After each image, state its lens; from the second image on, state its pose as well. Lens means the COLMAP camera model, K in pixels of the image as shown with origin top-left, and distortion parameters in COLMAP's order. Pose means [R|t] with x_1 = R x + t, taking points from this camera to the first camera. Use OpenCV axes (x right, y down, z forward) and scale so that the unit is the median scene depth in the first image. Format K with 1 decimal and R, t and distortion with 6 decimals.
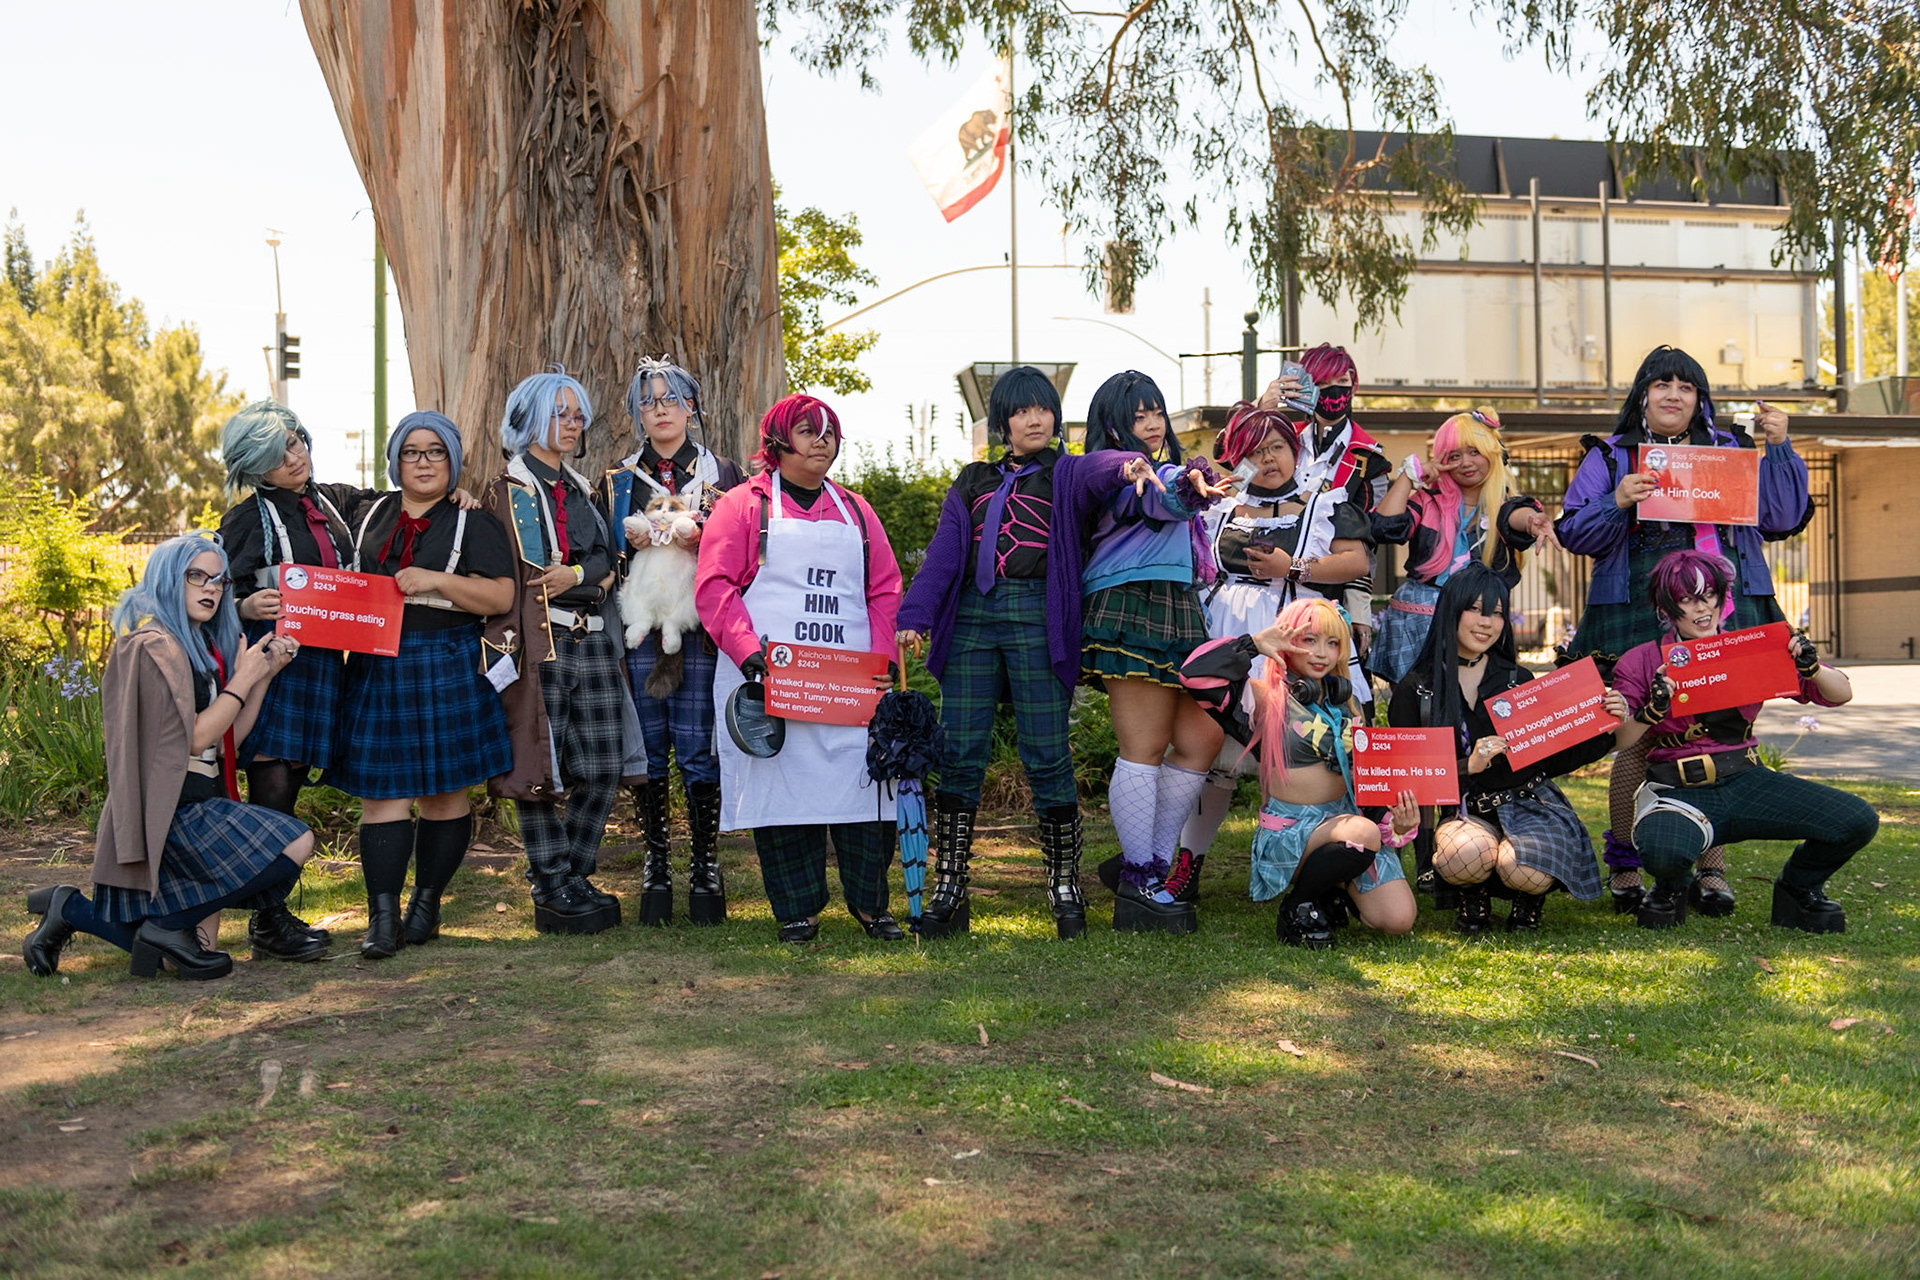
lens RADIAL K [[2063.2, 0, 955.2], [0, 2063.2, 636.3], [0, 0, 1]] dist [-0.012143, -0.008315]
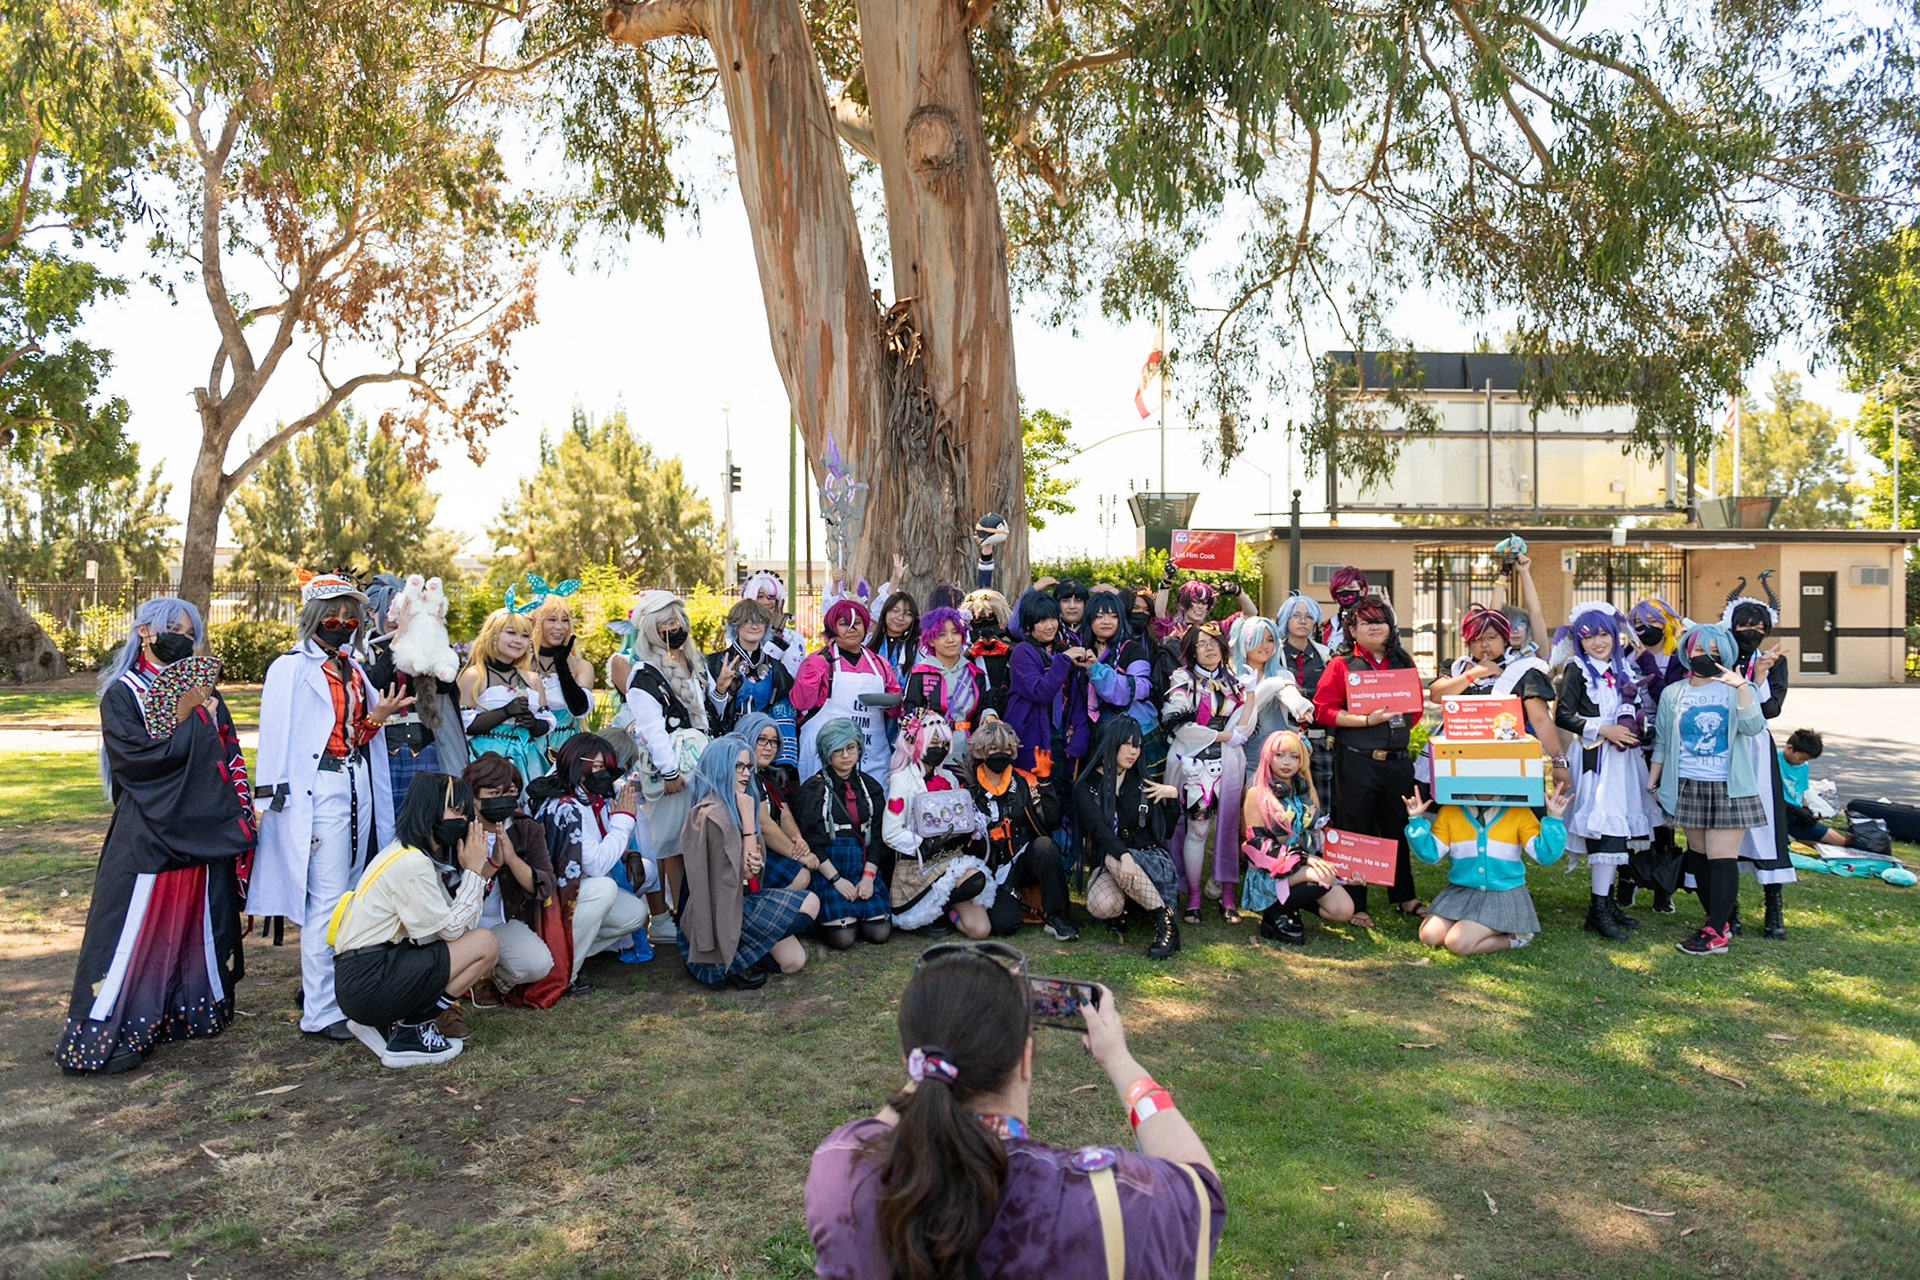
lens RADIAL K [[1282.7, 0, 960.0], [0, 1282.7, 639.6], [0, 0, 1]] dist [-0.000425, 0.000751]
pose [[0.991501, 0.013134, -0.129438, 0.006438], [-0.012325, 0.999899, 0.007051, -0.050930], [0.129518, -0.005396, 0.991562, -0.140334]]
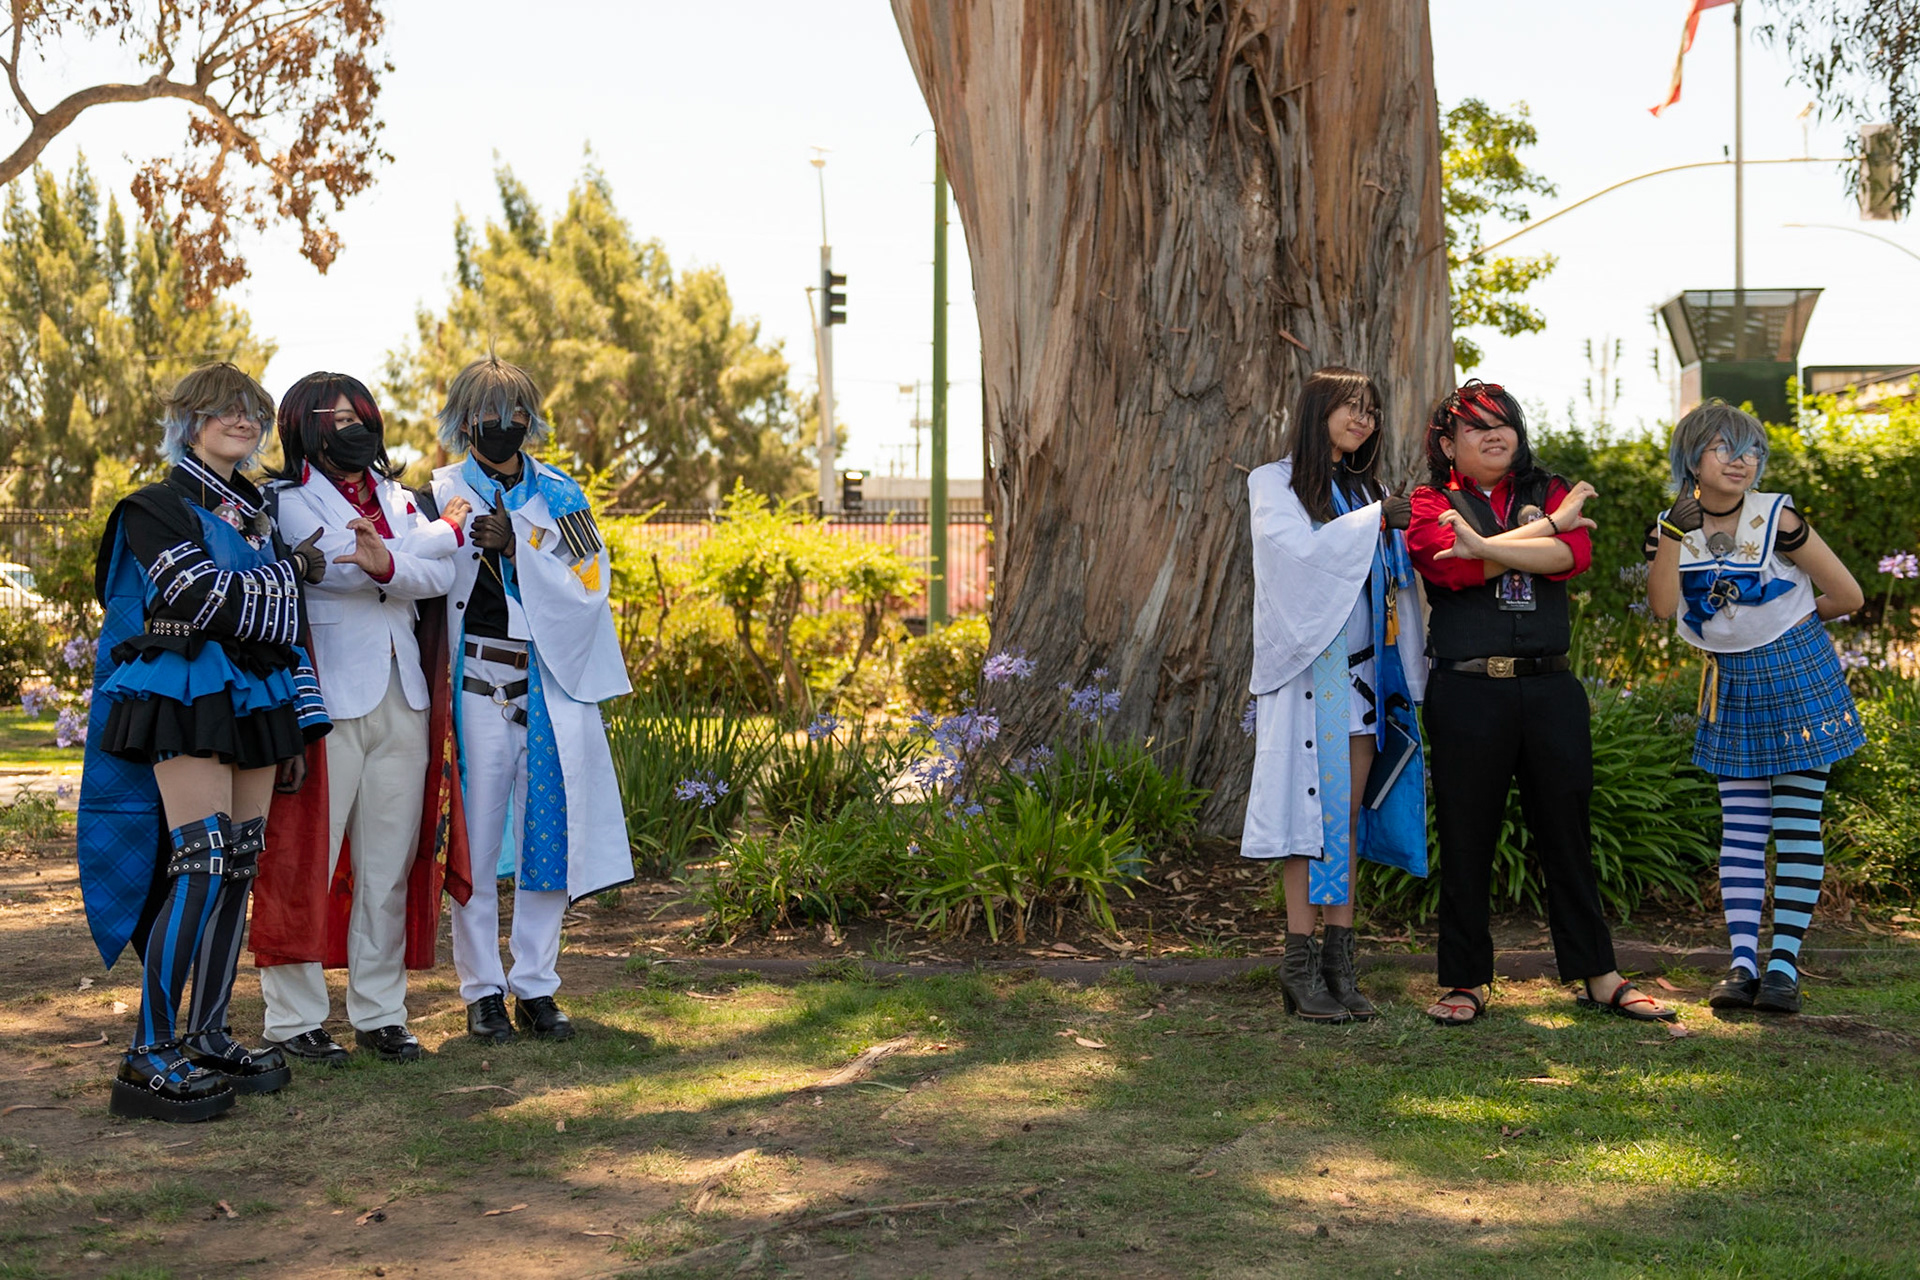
lens RADIAL K [[2541.1, 0, 962.9], [0, 2541.1, 628.7], [0, 0, 1]] dist [-0.013353, 0.044354]
pose [[0.966128, 0.011086, -0.257825, -0.013323], [-0.010915, 0.999938, 0.002097, -0.014402], [0.257832, 0.000788, 0.966189, 0.039791]]
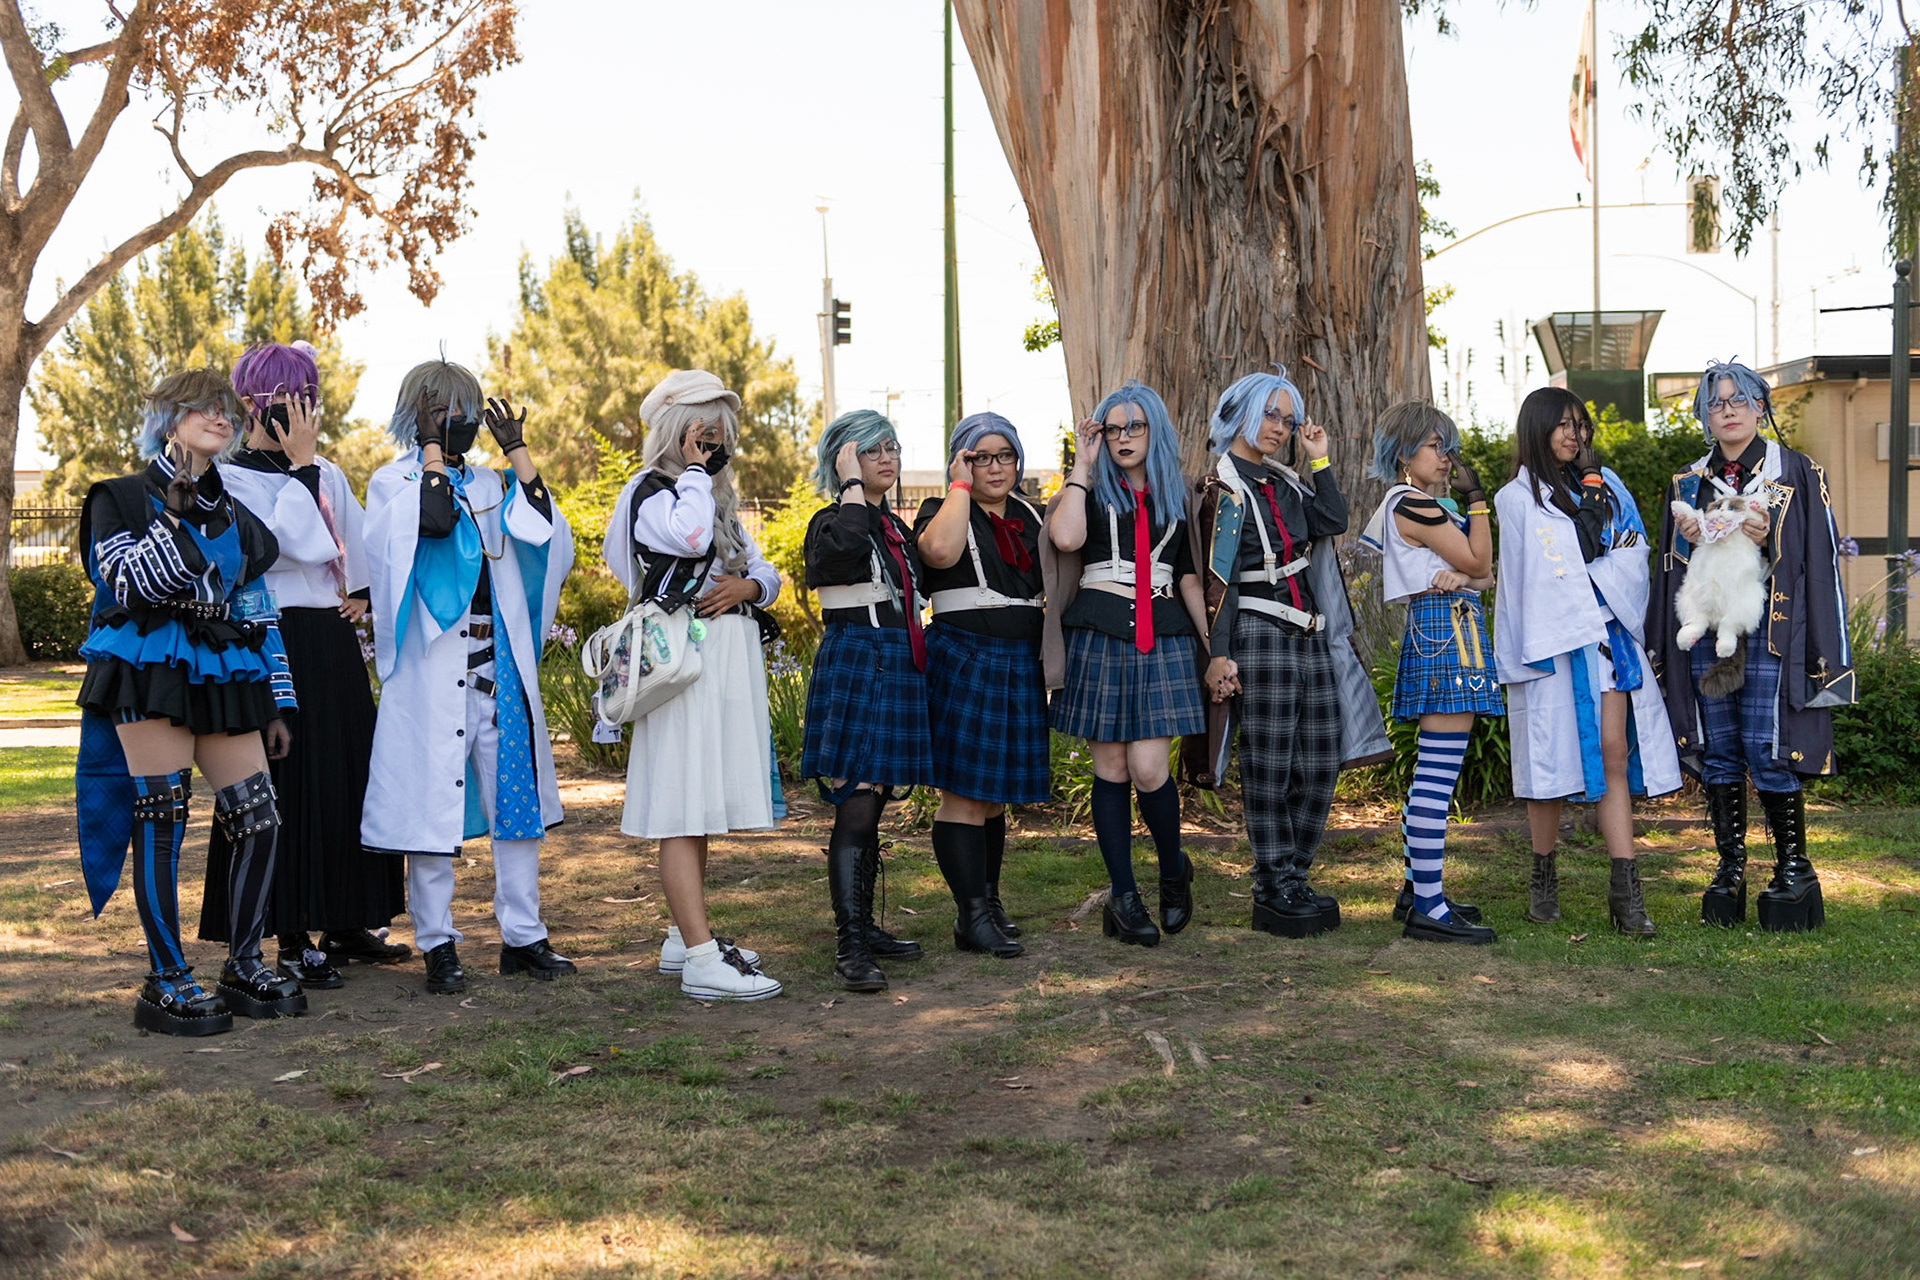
lens RADIAL K [[2125.9, 0, 986.9], [0, 2125.9, 649.2], [0, 0, 1]] dist [-0.007228, -0.029178]
pose [[0.974039, 0.004756, -0.226329, -0.060122], [0.001503, 0.999621, 0.027472, -0.012059], [0.226374, -0.027099, 0.973663, -0.049916]]
